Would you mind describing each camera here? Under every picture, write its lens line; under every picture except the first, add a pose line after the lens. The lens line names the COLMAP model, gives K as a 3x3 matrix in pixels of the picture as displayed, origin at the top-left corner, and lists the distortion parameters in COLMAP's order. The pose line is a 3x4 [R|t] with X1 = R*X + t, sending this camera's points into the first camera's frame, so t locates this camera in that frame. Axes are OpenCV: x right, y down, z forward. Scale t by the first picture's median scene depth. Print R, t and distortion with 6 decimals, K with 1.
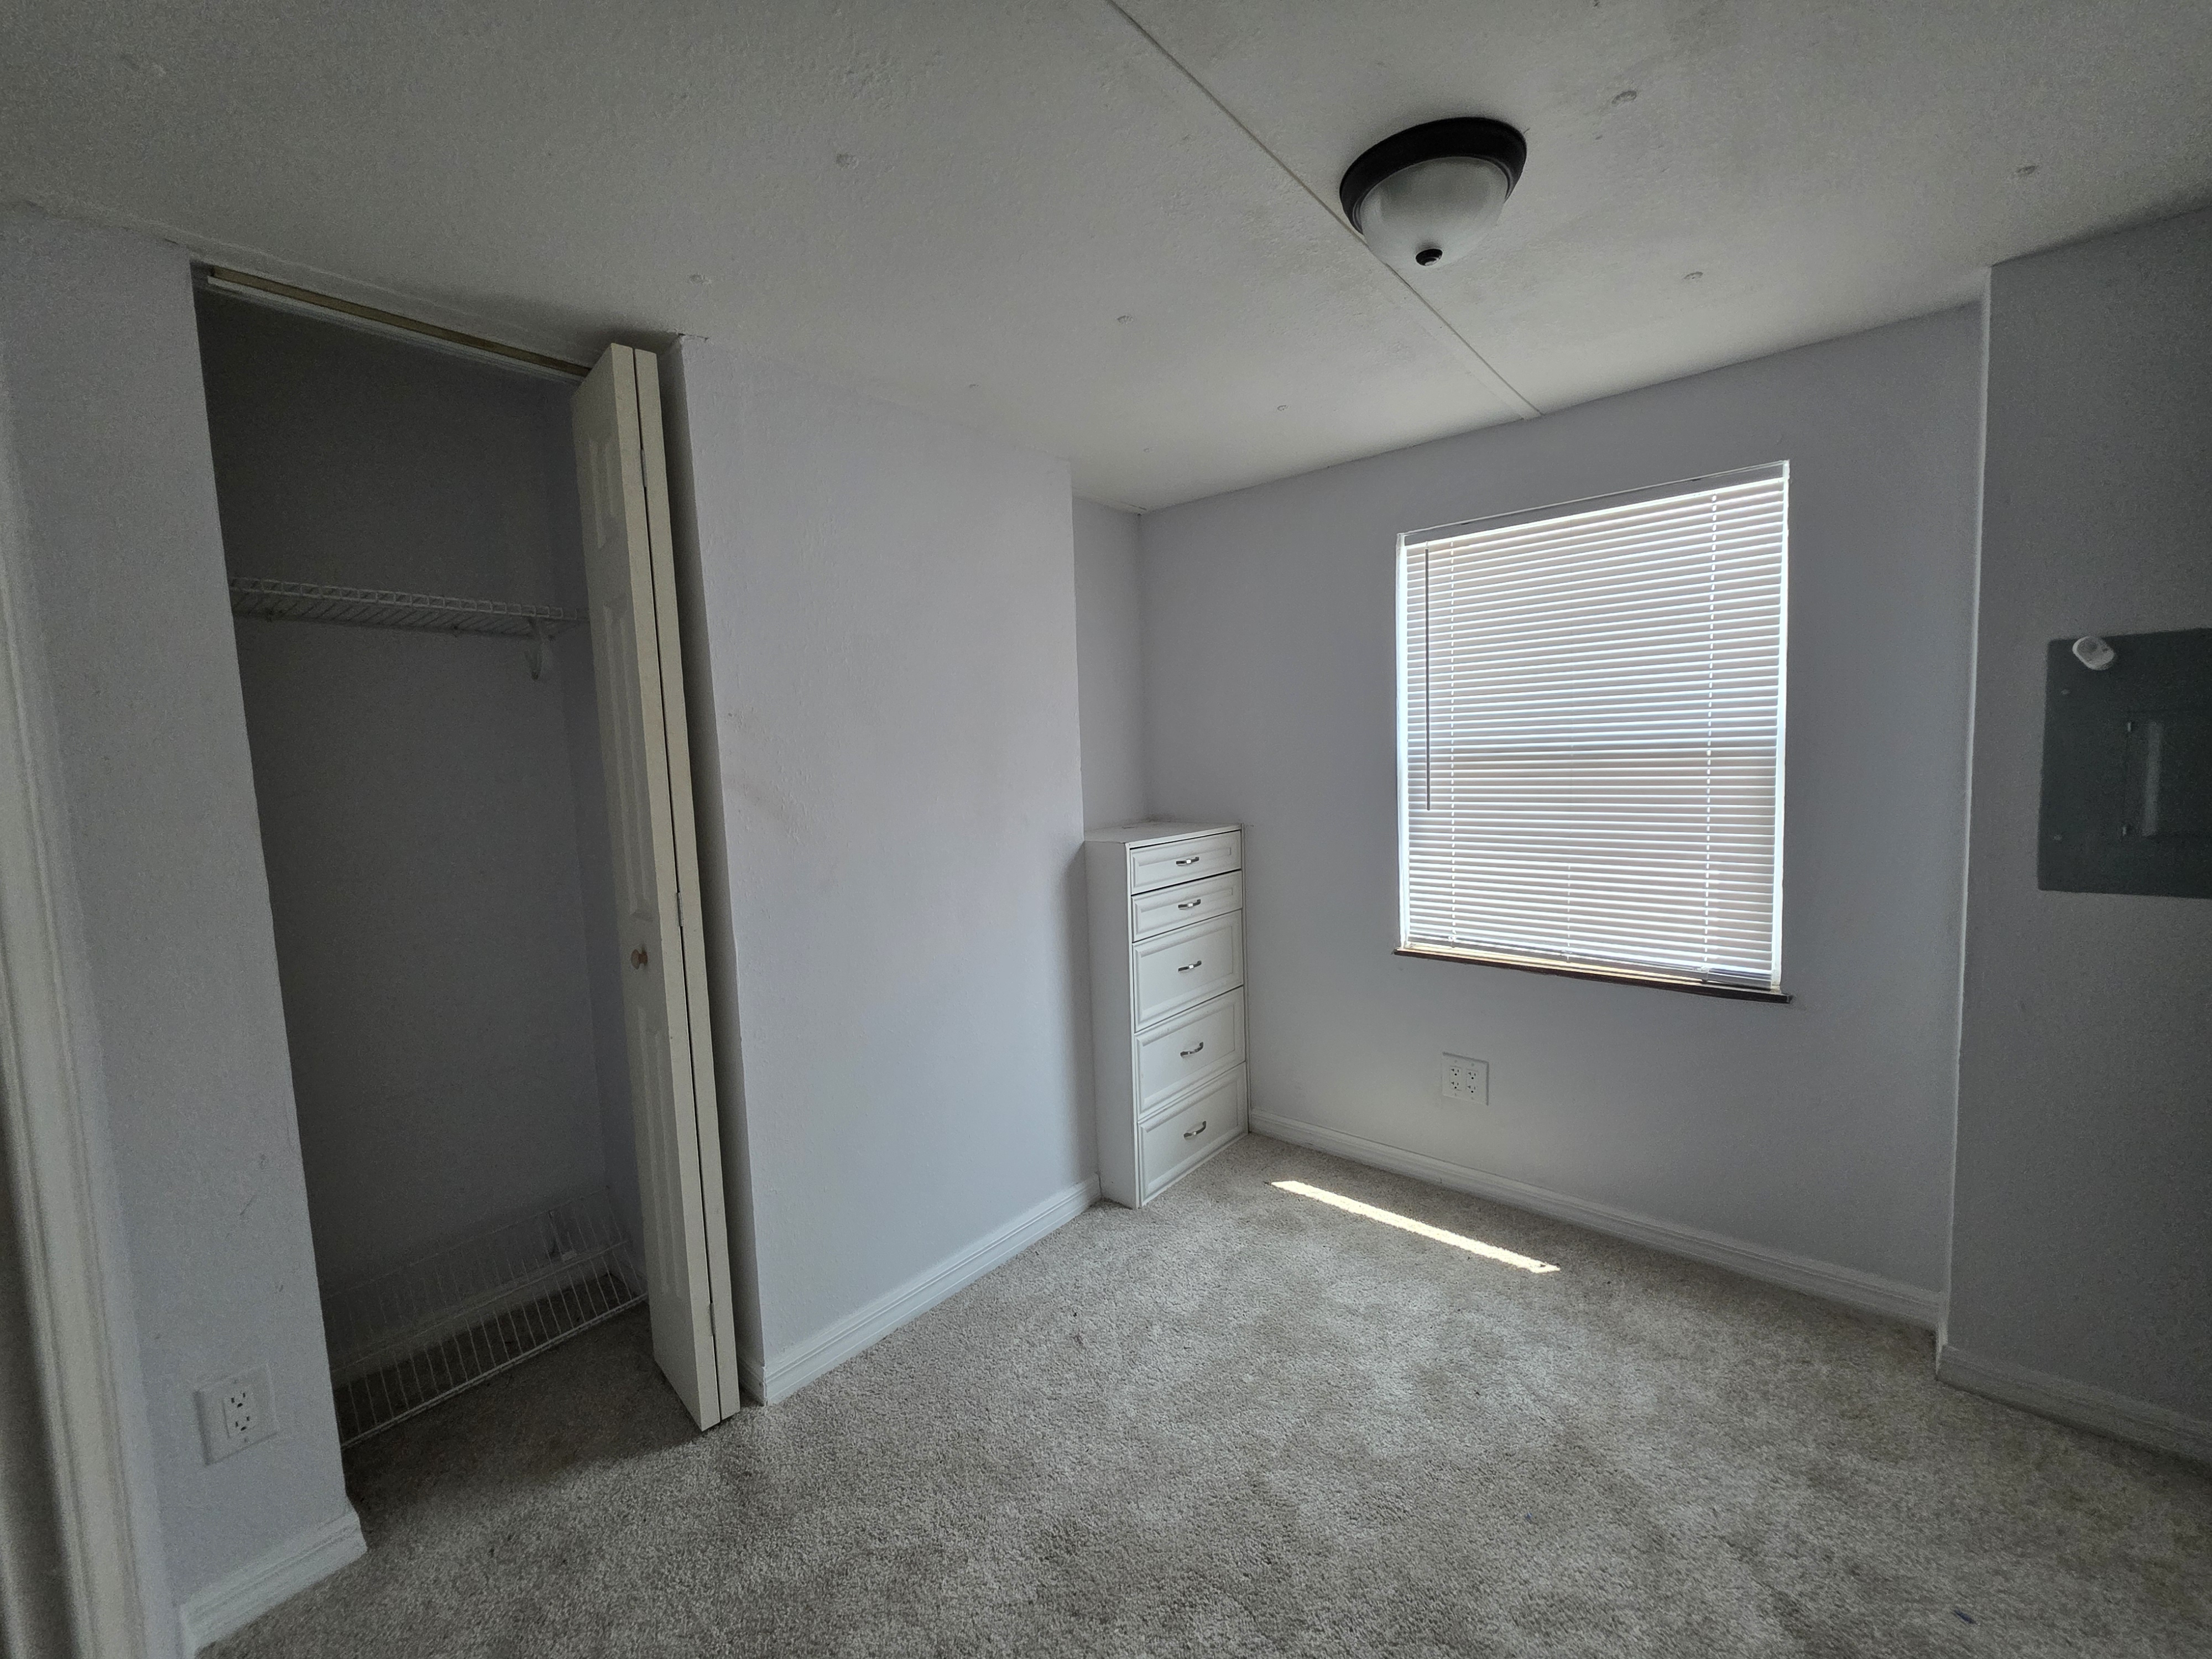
lens RADIAL K [[887.7, 0, 1099.9], [0, 887.7, 825.2], [0, 0, 1]] dist [0.002302, -0.001176]
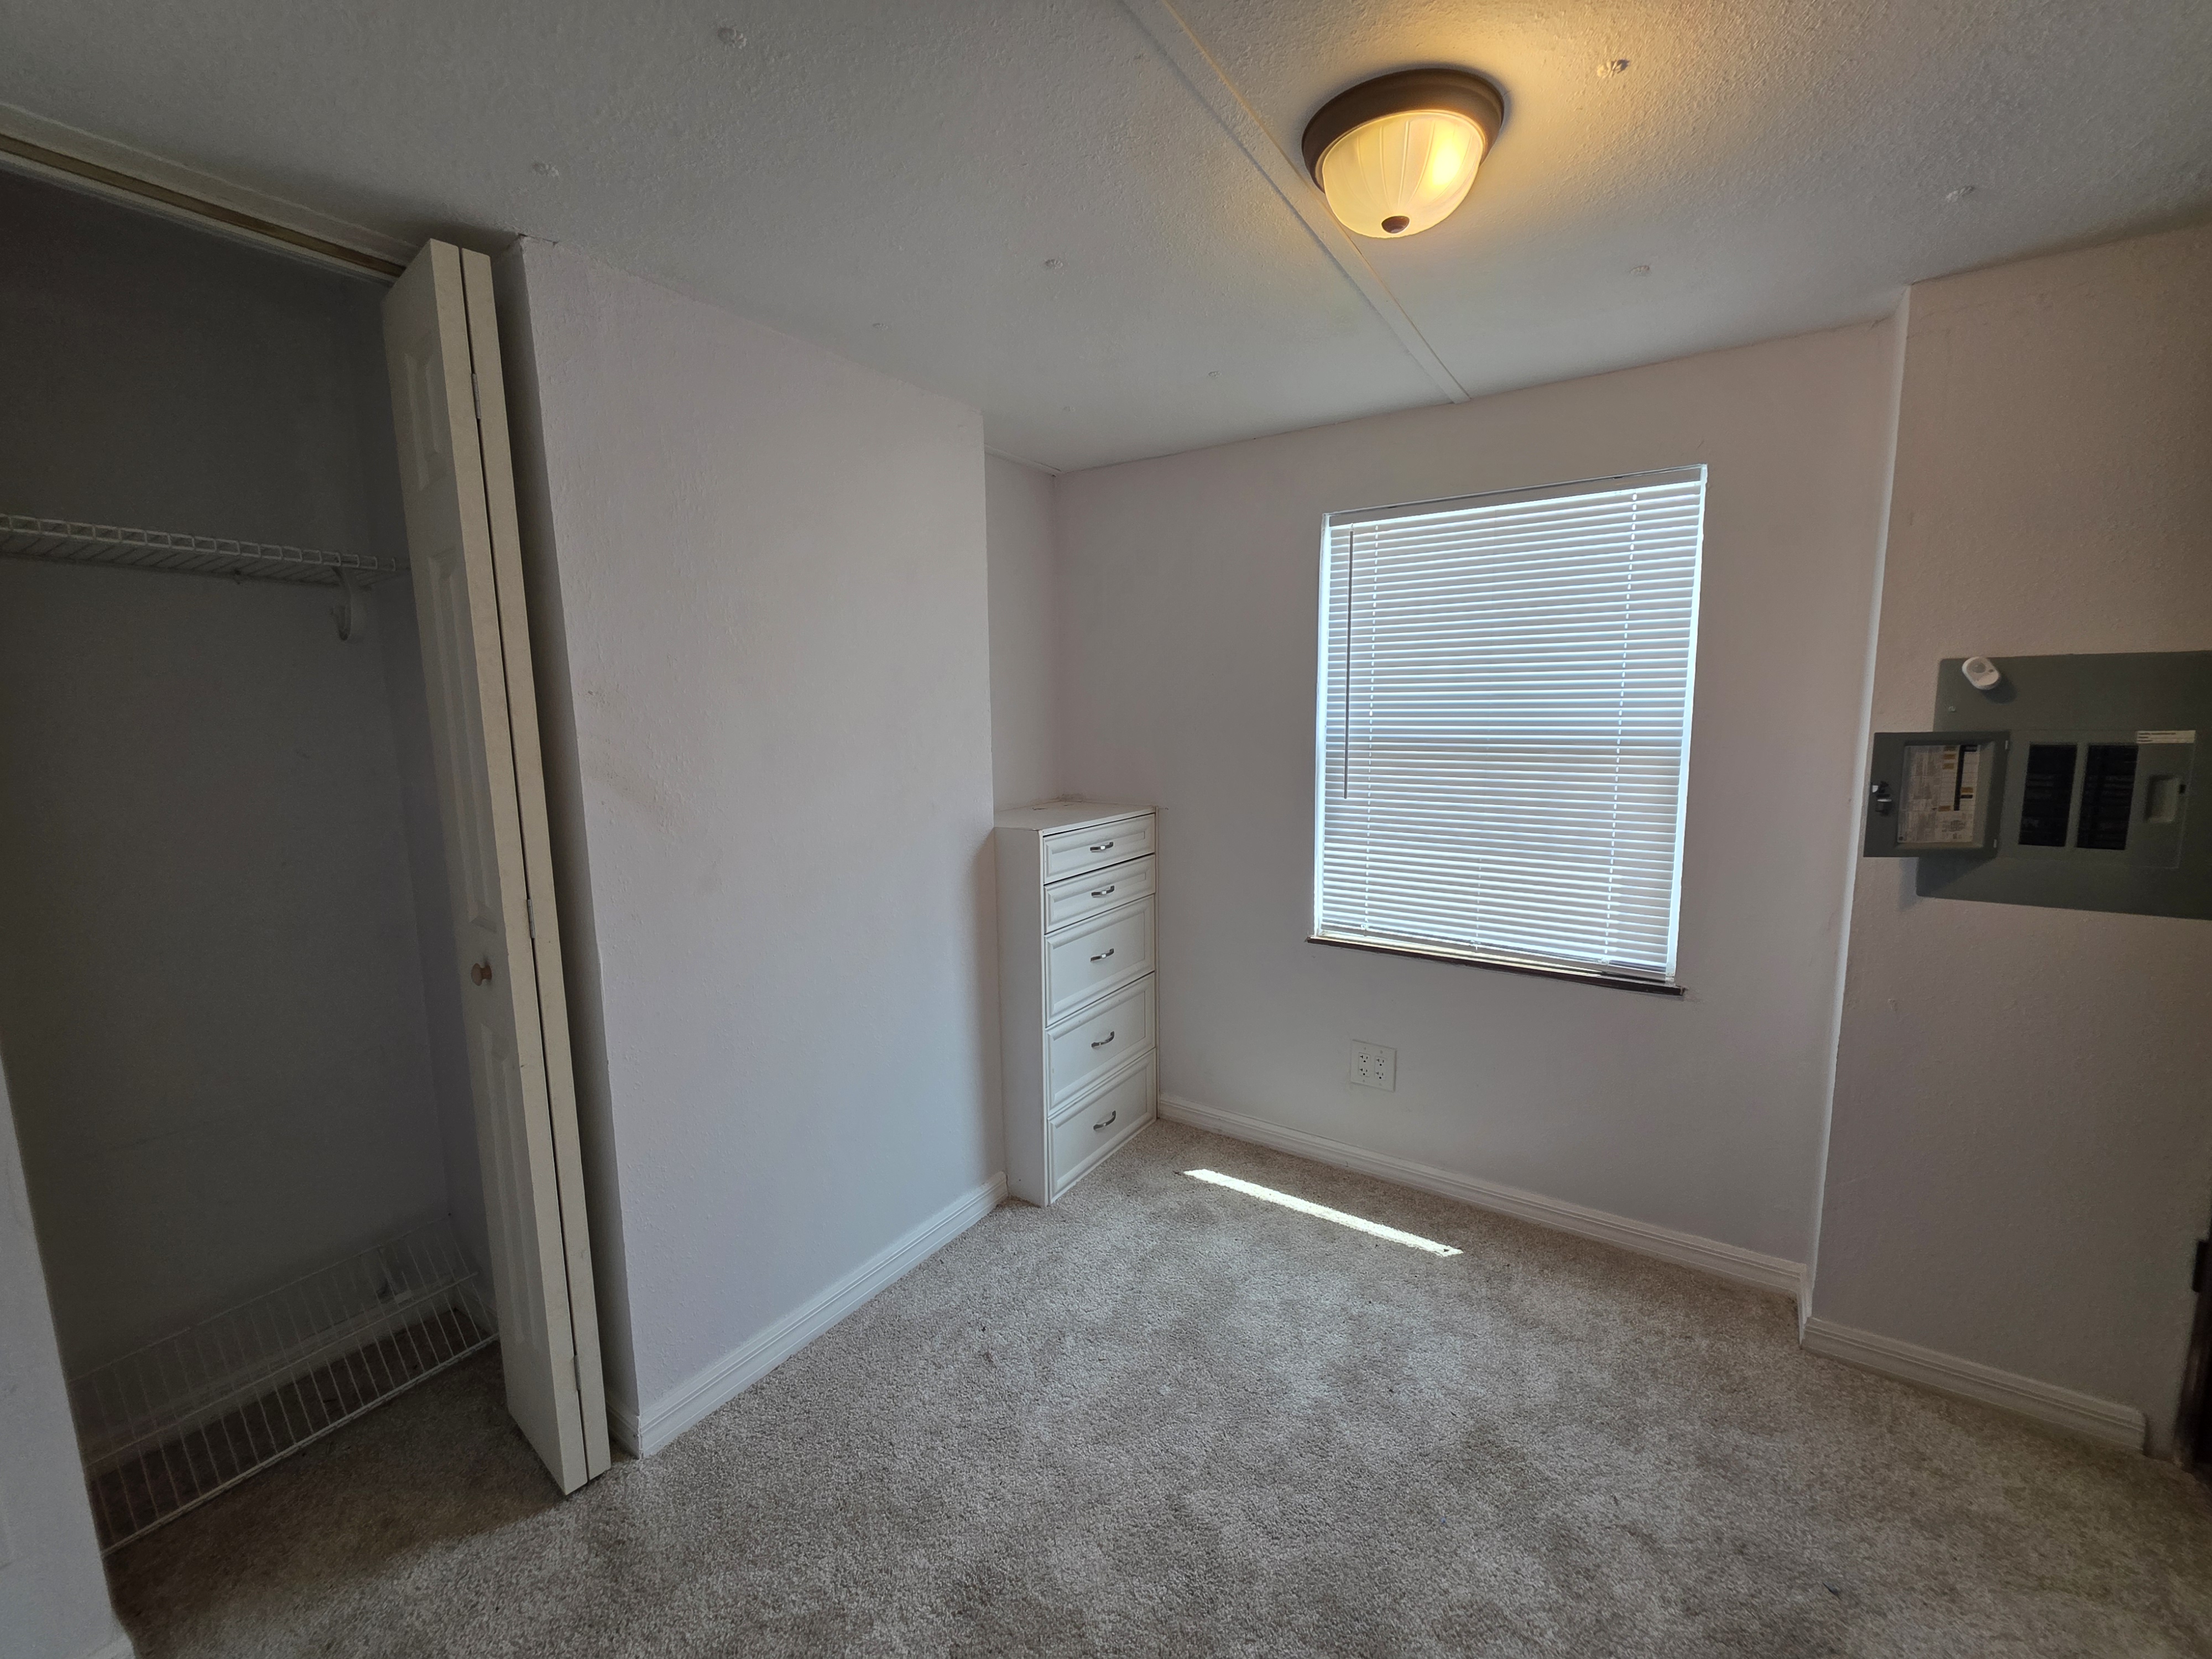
lens RADIAL K [[887.7, 0, 1107.5], [0, 887.7, 821.3], [0, 0, 1]] dist [0.002302, -0.001176]
pose [[0.991861, 0.008058, 0.127067, -0.024807], [-0.013625, 0.998982, 0.043001, -0.040970], [-0.126591, -0.044382, 0.990962, 0.070770]]
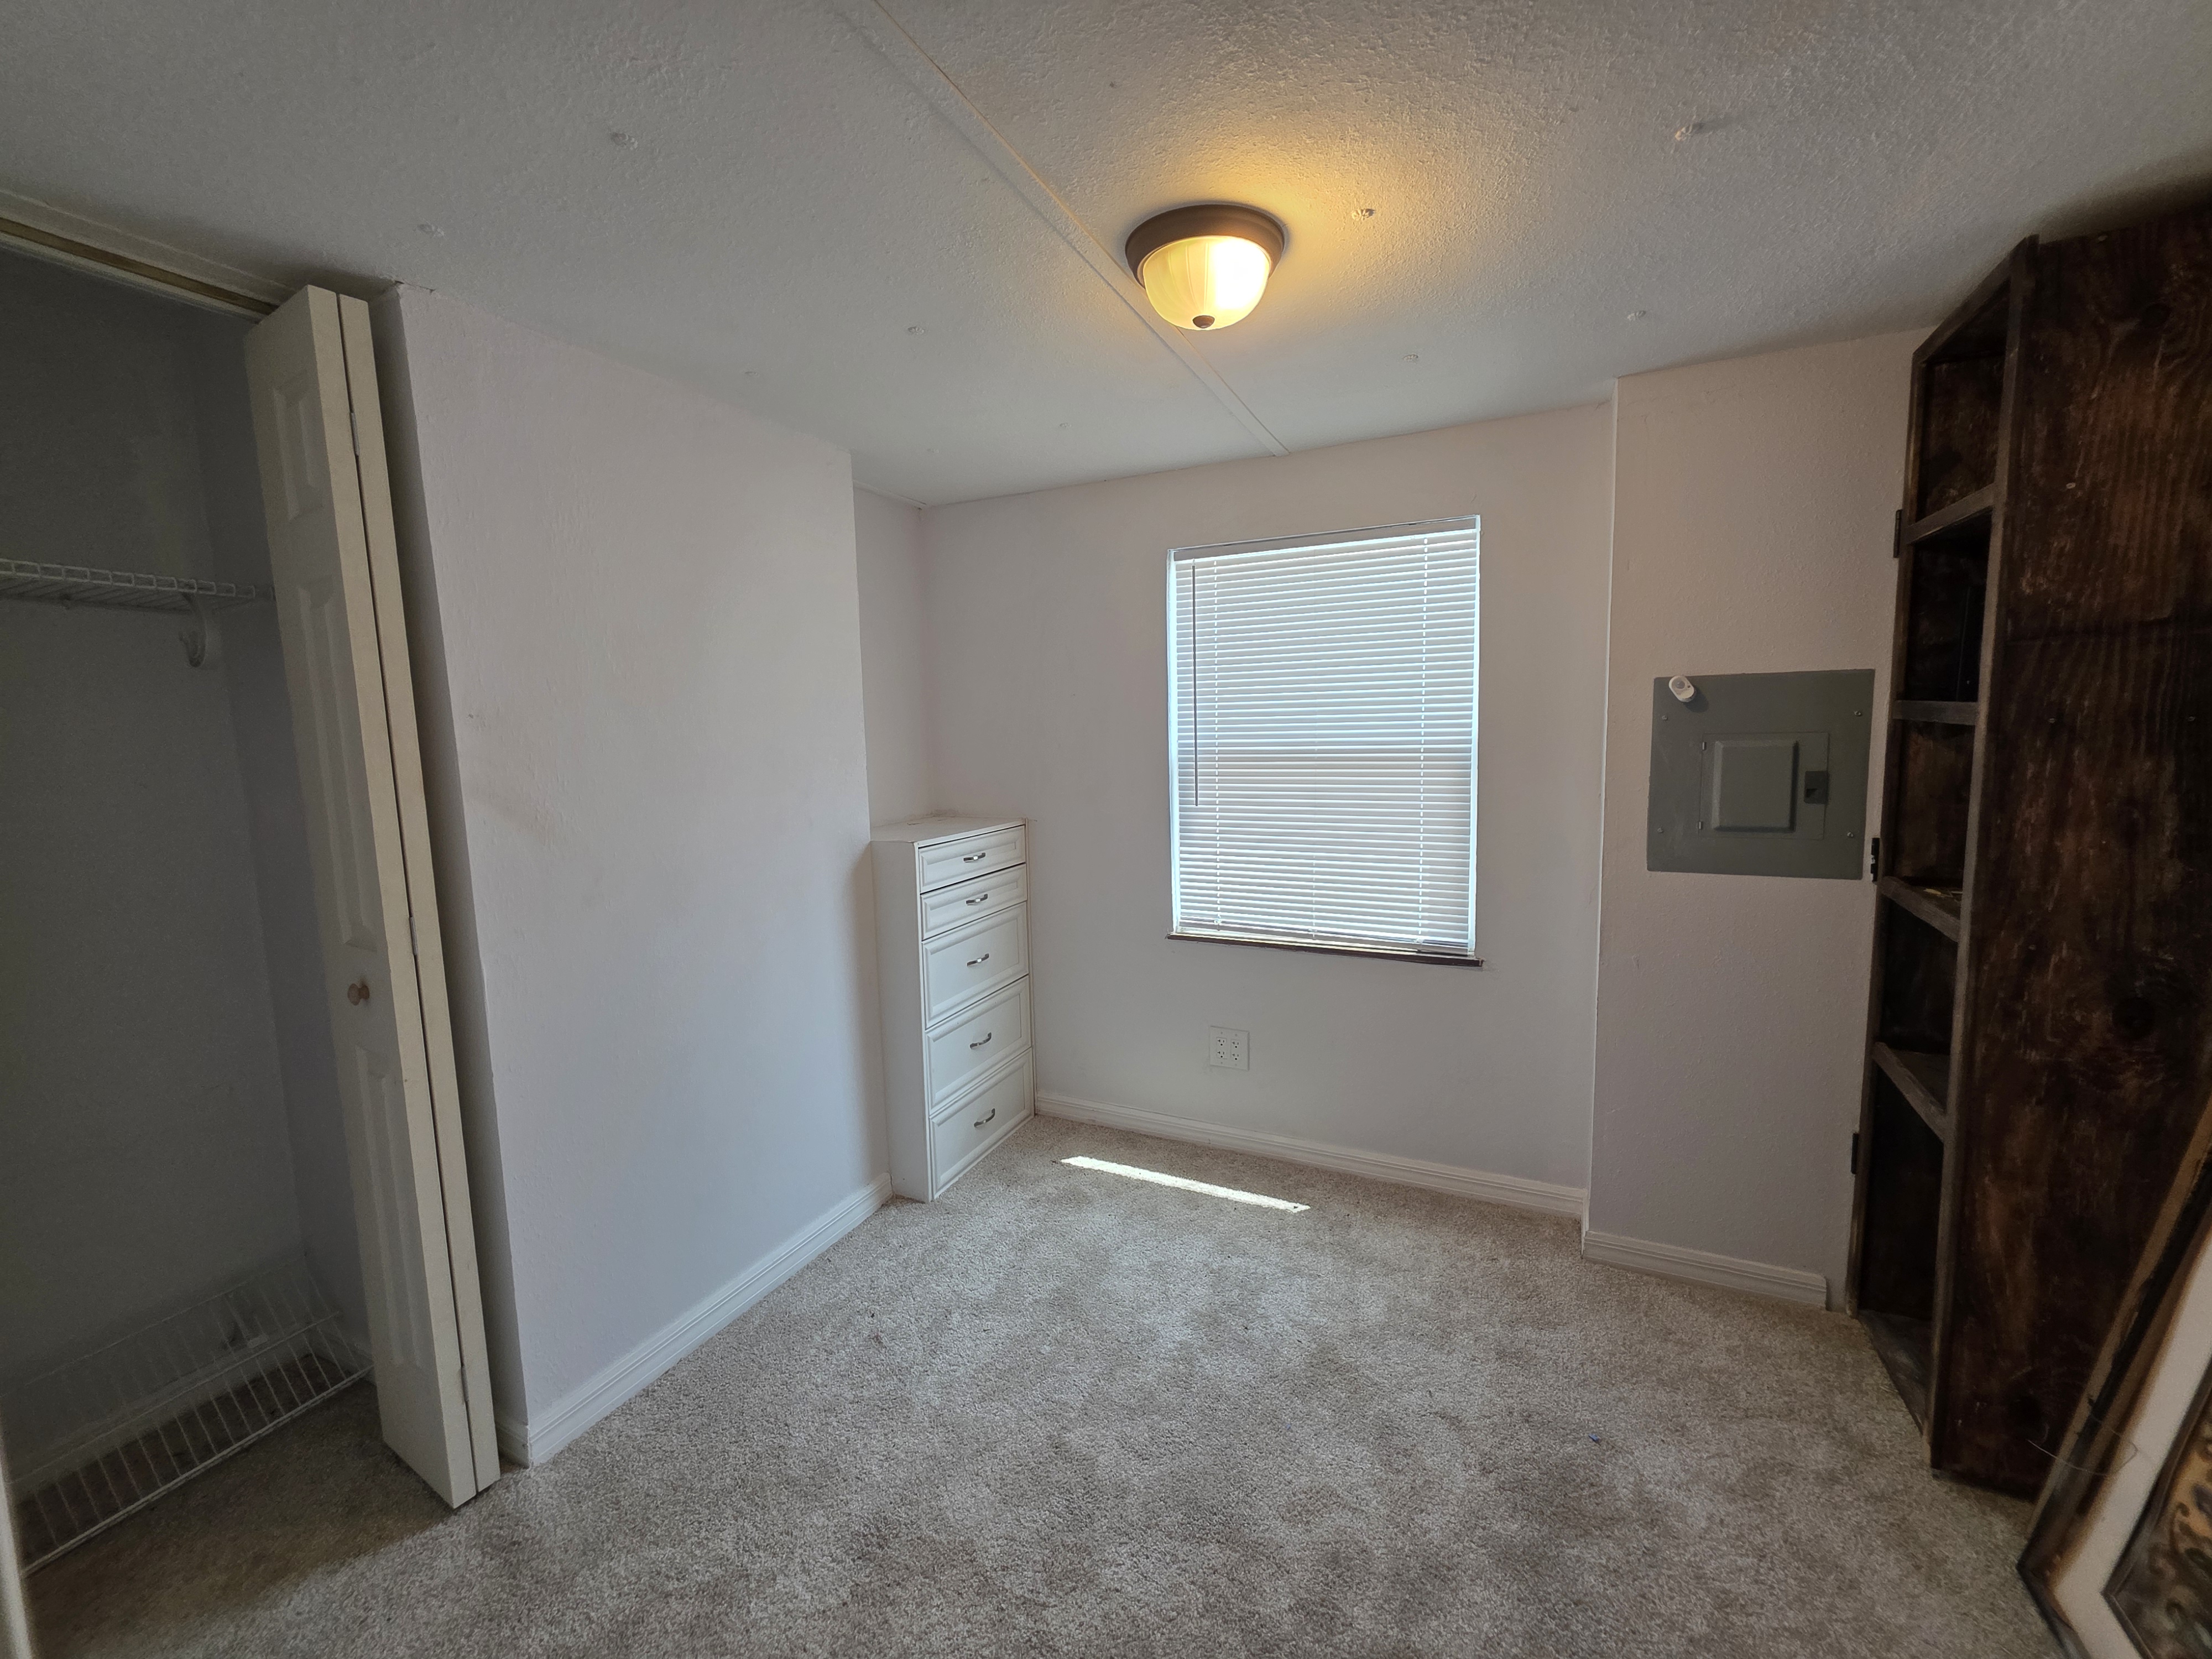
lens RADIAL K [[887.7, 0, 1102.8], [0, 887.7, 822.1], [0, 0, 1]] dist [0.002302, -0.001176]
pose [[0.965827, -0.015293, 0.258735, -0.032305], [0.010449, 0.999744, 0.020085, -0.027165], [-0.258976, -0.016695, 0.965740, -0.031926]]
